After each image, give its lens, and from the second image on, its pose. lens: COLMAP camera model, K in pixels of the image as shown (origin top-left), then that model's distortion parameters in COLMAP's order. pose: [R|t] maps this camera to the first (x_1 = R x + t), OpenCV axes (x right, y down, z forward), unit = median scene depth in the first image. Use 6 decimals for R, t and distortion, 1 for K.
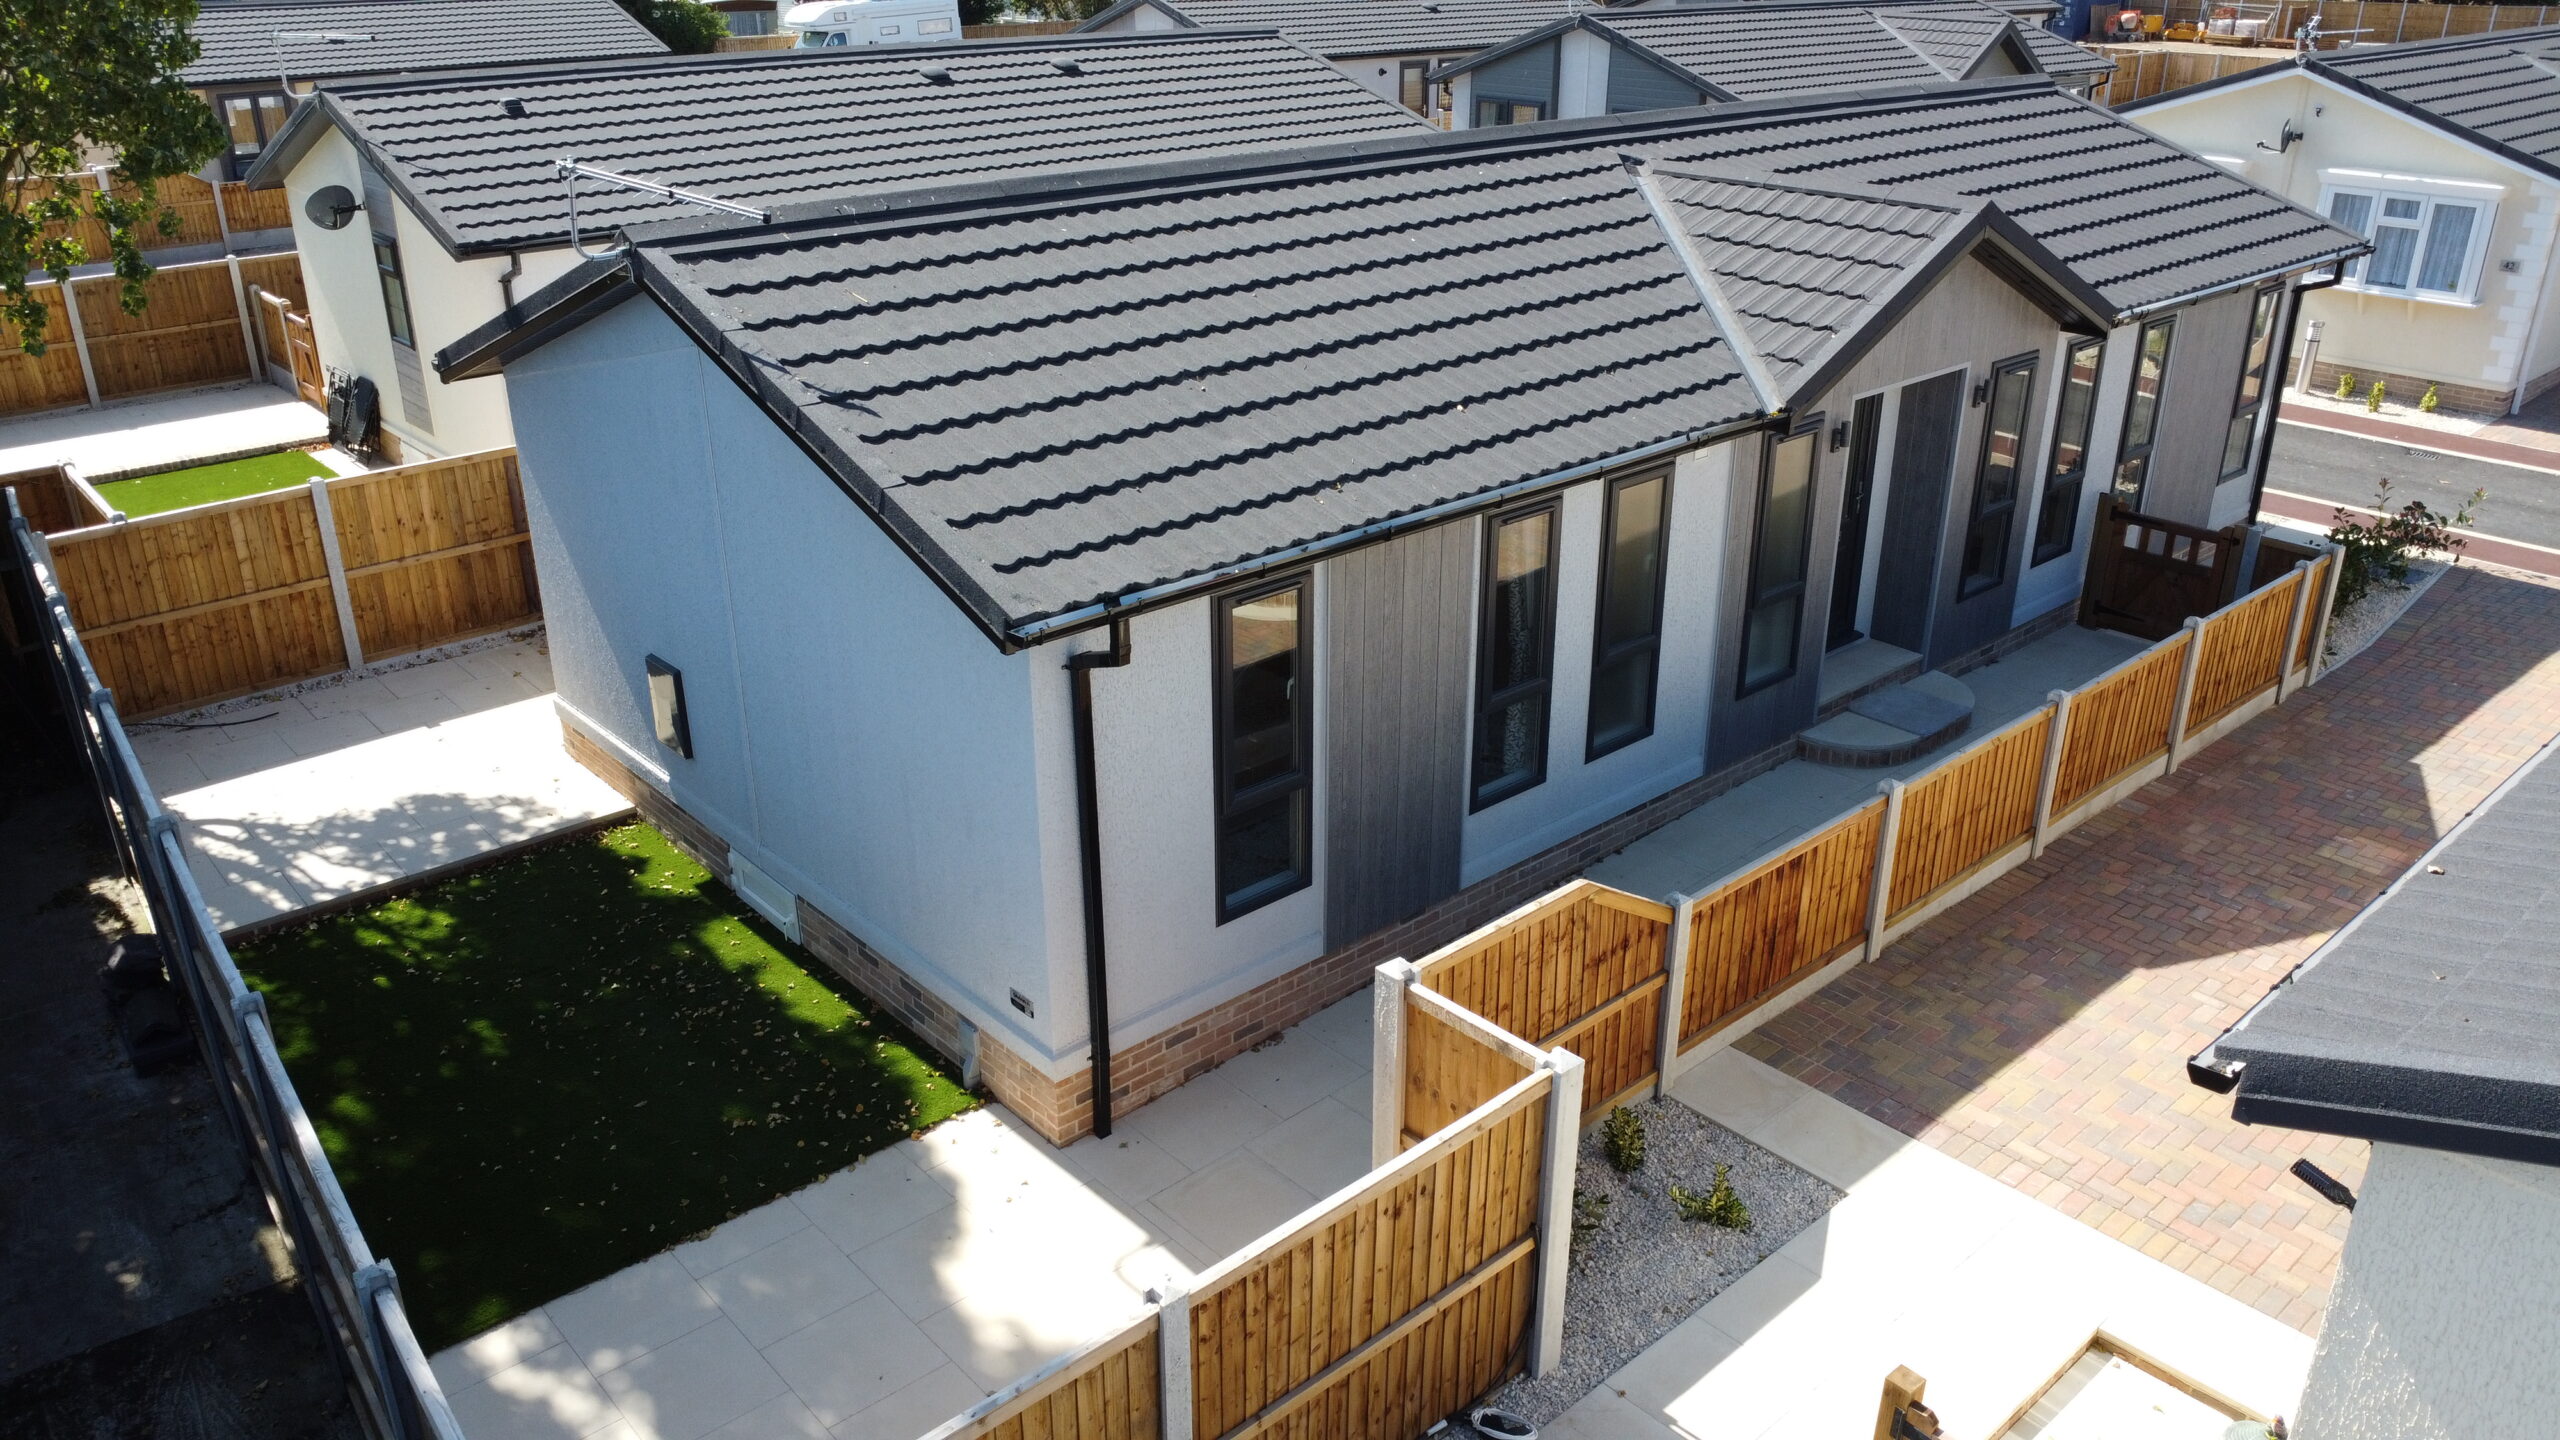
lens RADIAL K [[1827.2, 0, 1275.7], [0, 1827.2, 714.3], [0, 0, 1]] dist [-0.002250, 0.002355]
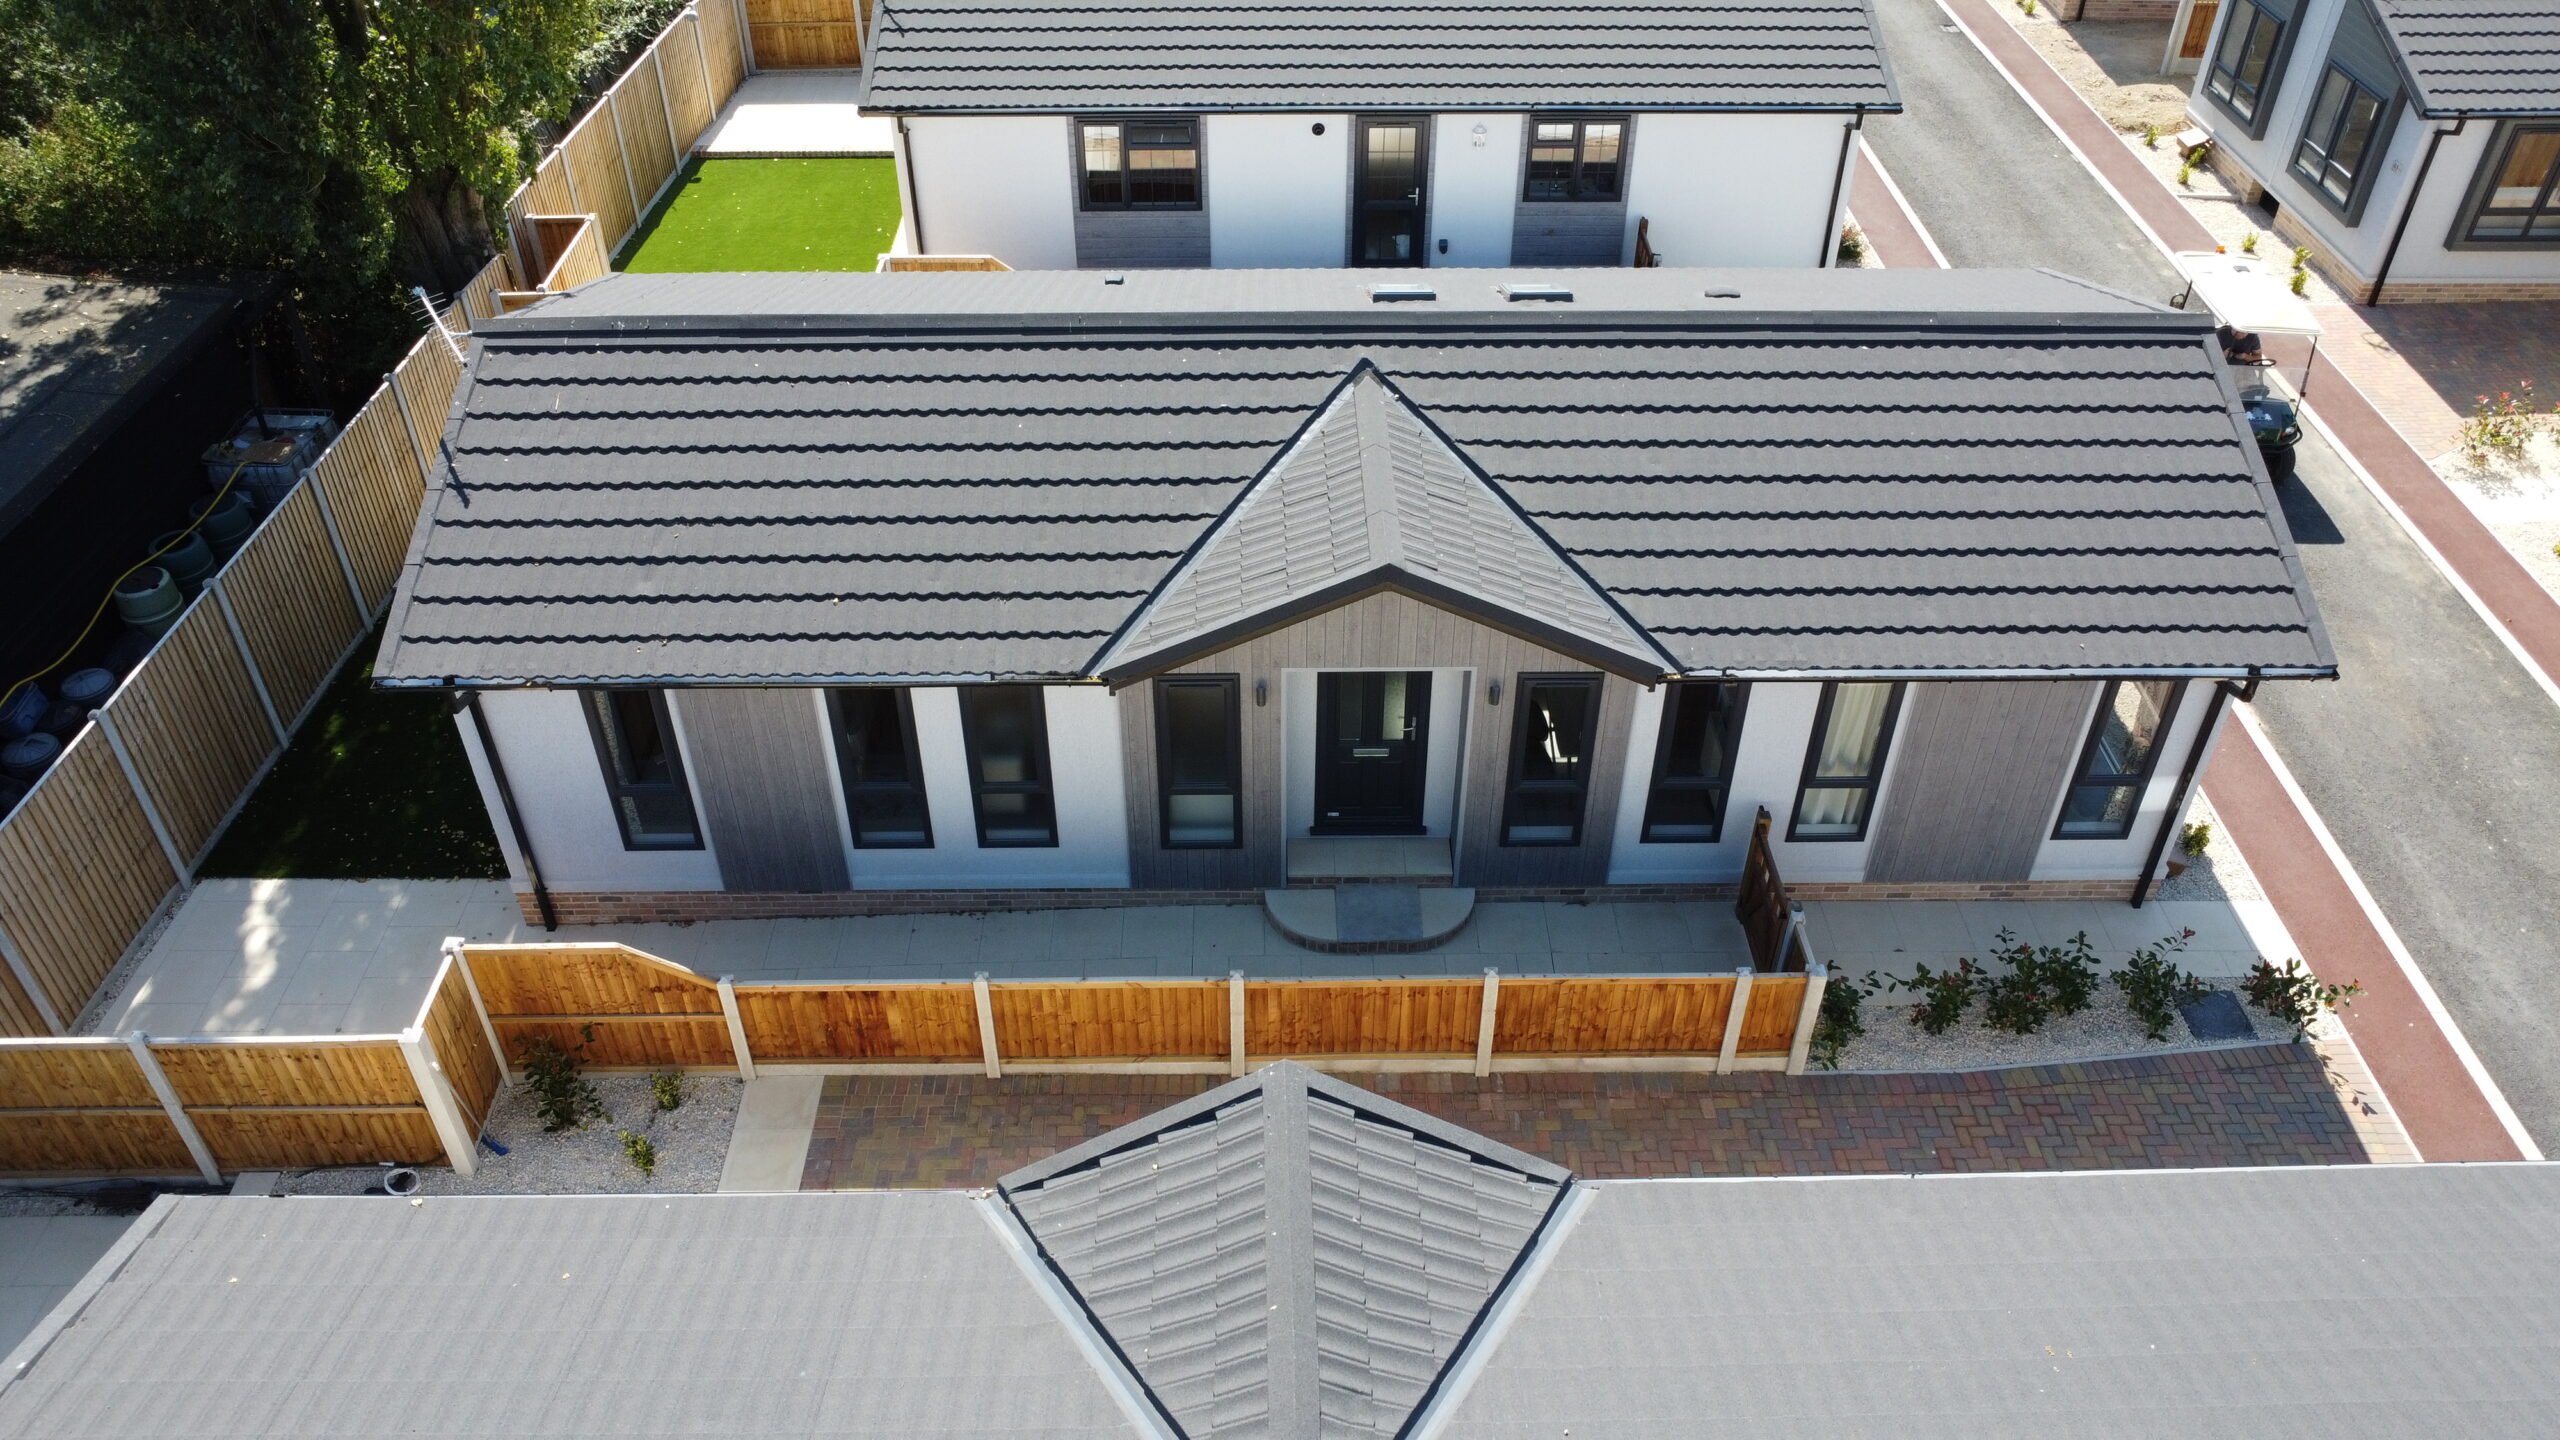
lens RADIAL K [[1827.2, 0, 1277.9], [0, 1827.2, 725.3], [0, 0, 1]] dist [-0.002250, 0.002355]
pose [[0.746245, 0.418319, -0.517810, 1.146161], [-0.256086, 0.898419, 0.356739, -0.682818], [0.614442, -0.133611, 0.777566, 0.105141]]
